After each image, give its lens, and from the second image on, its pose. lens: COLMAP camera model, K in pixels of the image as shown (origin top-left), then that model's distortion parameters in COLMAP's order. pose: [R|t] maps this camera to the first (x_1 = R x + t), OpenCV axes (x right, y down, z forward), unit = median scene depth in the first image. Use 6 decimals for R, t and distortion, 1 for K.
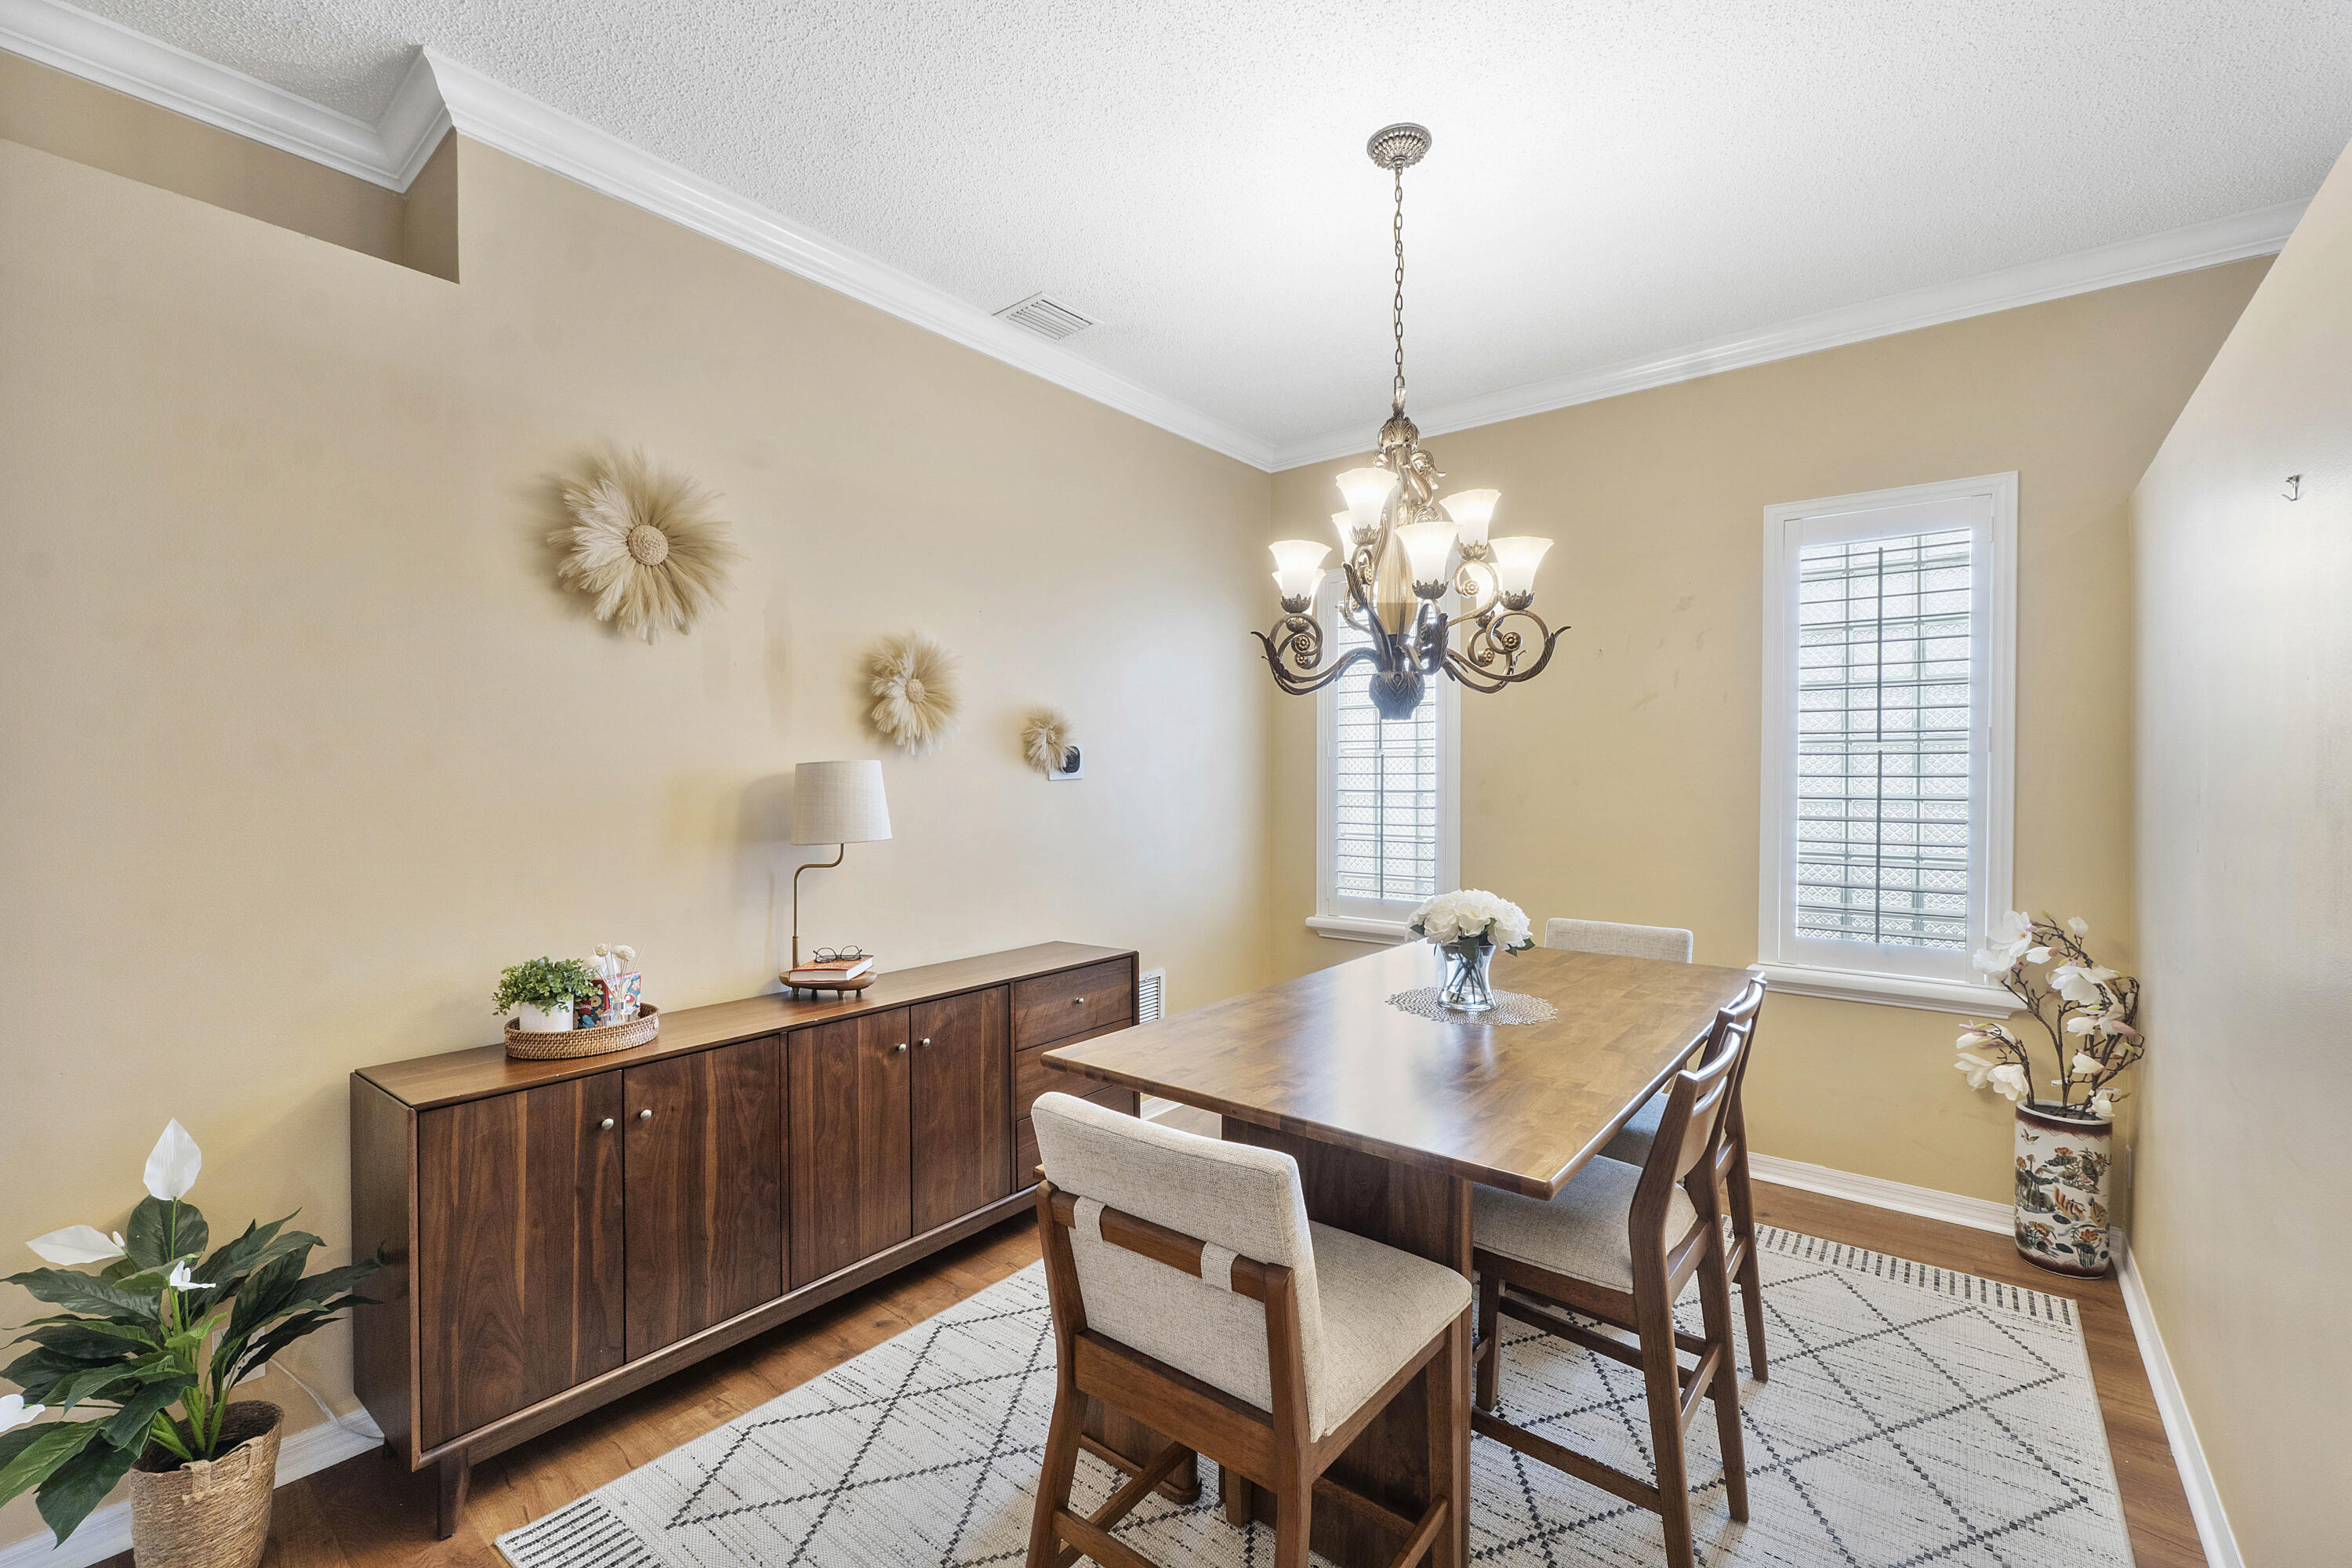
lens RADIAL K [[1007.4, 0, 1178.7], [0, 1007.4, 775.4], [0, 0, 1]] dist [-0.004177, -0.001758]
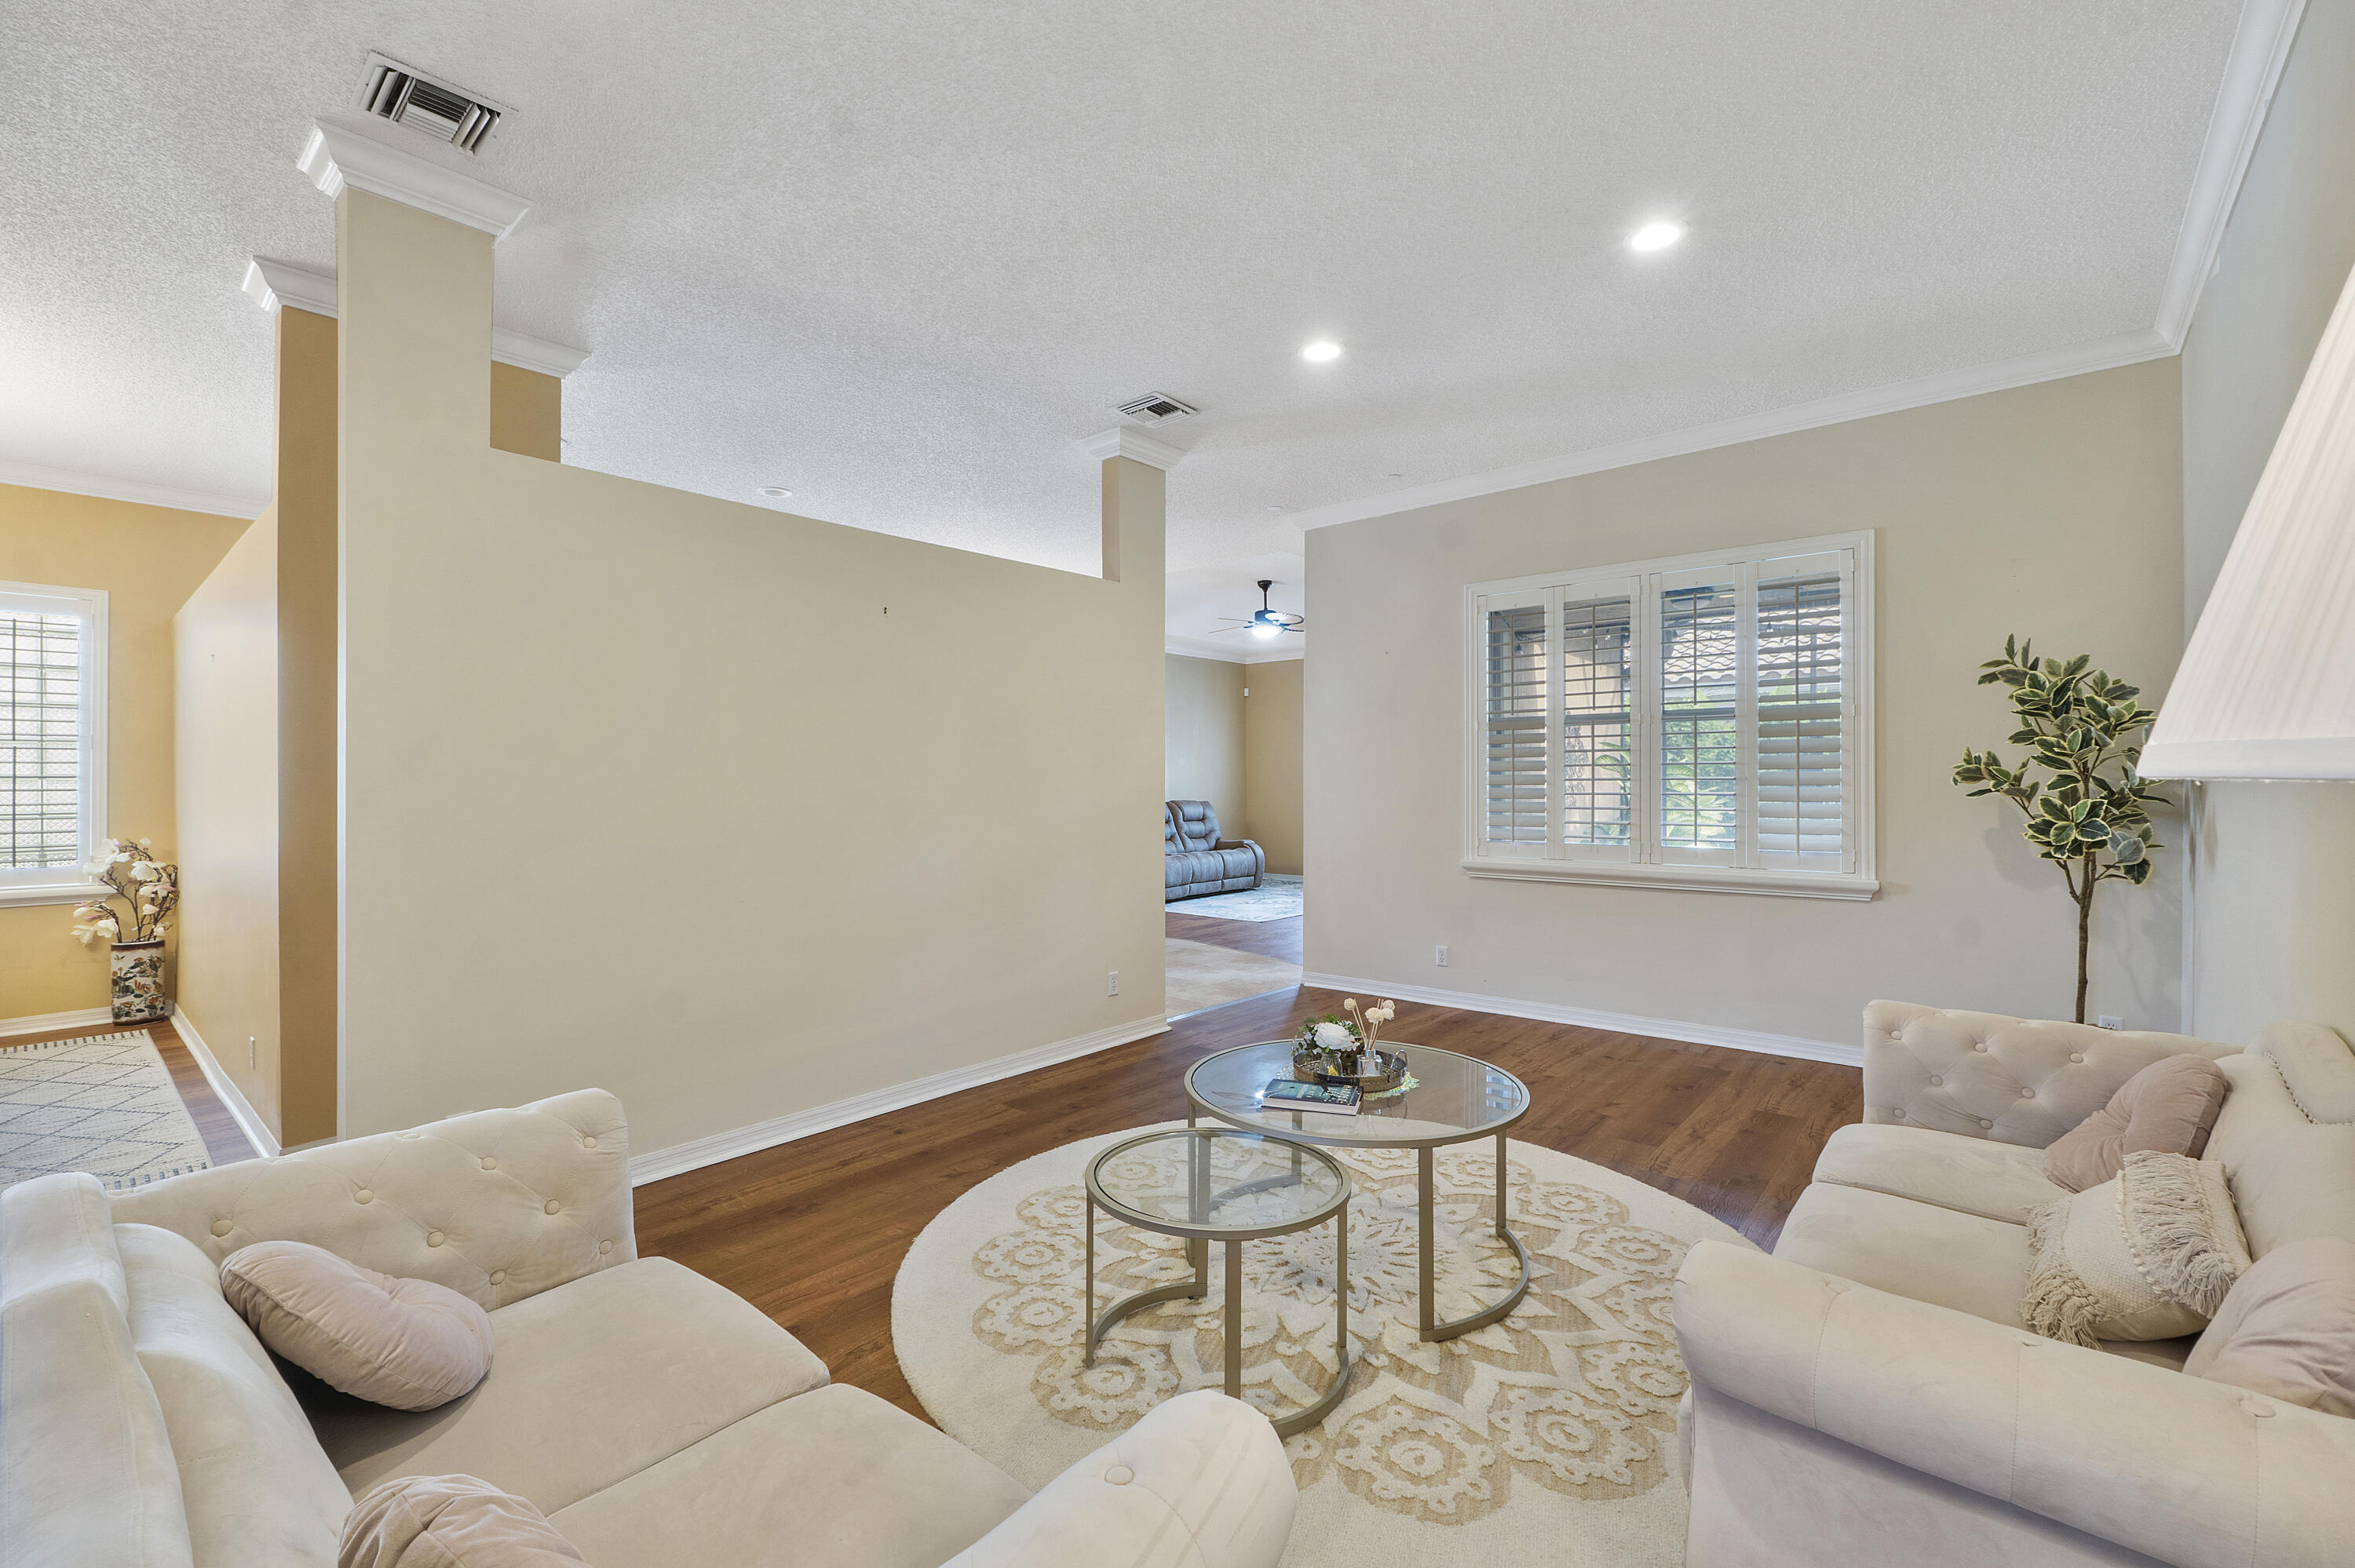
lens RADIAL K [[1008.6, 0, 1152.1], [0, 1008.6, 789.9], [0, 0, 1]] dist [-0.004177, -0.001758]
pose [[0.063277, -0.005374, 0.997982, -0.898798], [0.005504, 0.999972, 0.005036, 0.054283], [-0.997981, 0.005174, 0.063304, -1.049105]]
